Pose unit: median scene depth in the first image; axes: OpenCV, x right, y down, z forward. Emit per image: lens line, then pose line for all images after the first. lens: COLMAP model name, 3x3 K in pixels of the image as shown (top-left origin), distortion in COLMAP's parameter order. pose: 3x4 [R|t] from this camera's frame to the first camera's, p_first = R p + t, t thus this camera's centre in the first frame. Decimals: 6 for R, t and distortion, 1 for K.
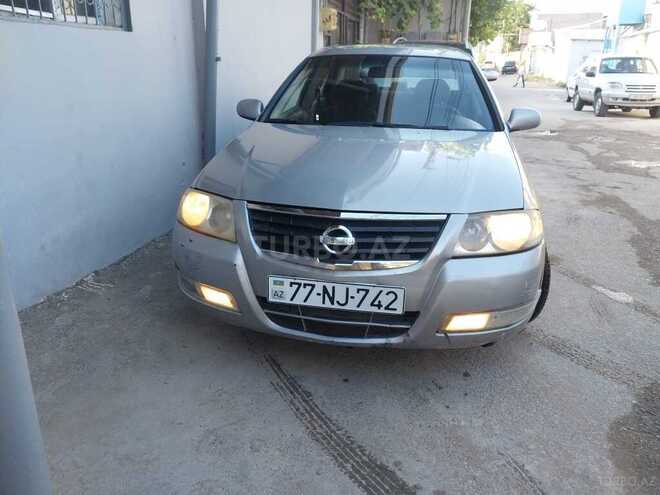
lens RADIAL K [[518.6, 0, 327.6], [0, 518.6, 252.4], [0, 0, 1]] dist [0.002797, -0.002728]
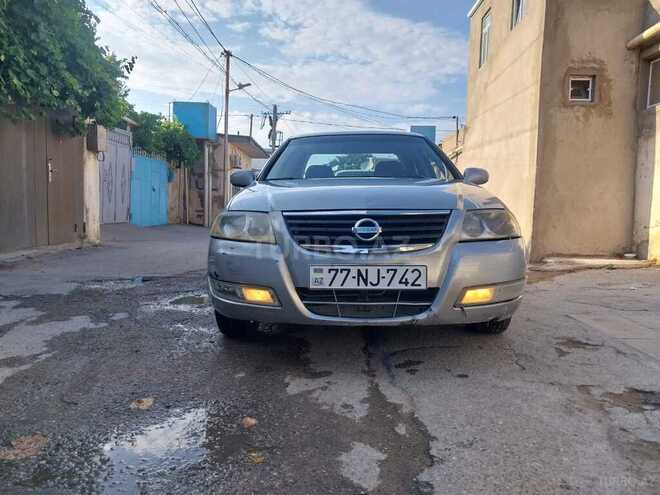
lens RADIAL K [[521.4, 0, 329.6], [0, 521.4, 244.6], [0, 0, 1]] dist [0.051667, -0.077895]
pose [[0.987858, -0.033850, 0.151624, -0.246159], [0.073327, 0.962014, -0.262966, 0.313120], [-0.136963, 0.270892, 0.952816, -0.130253]]
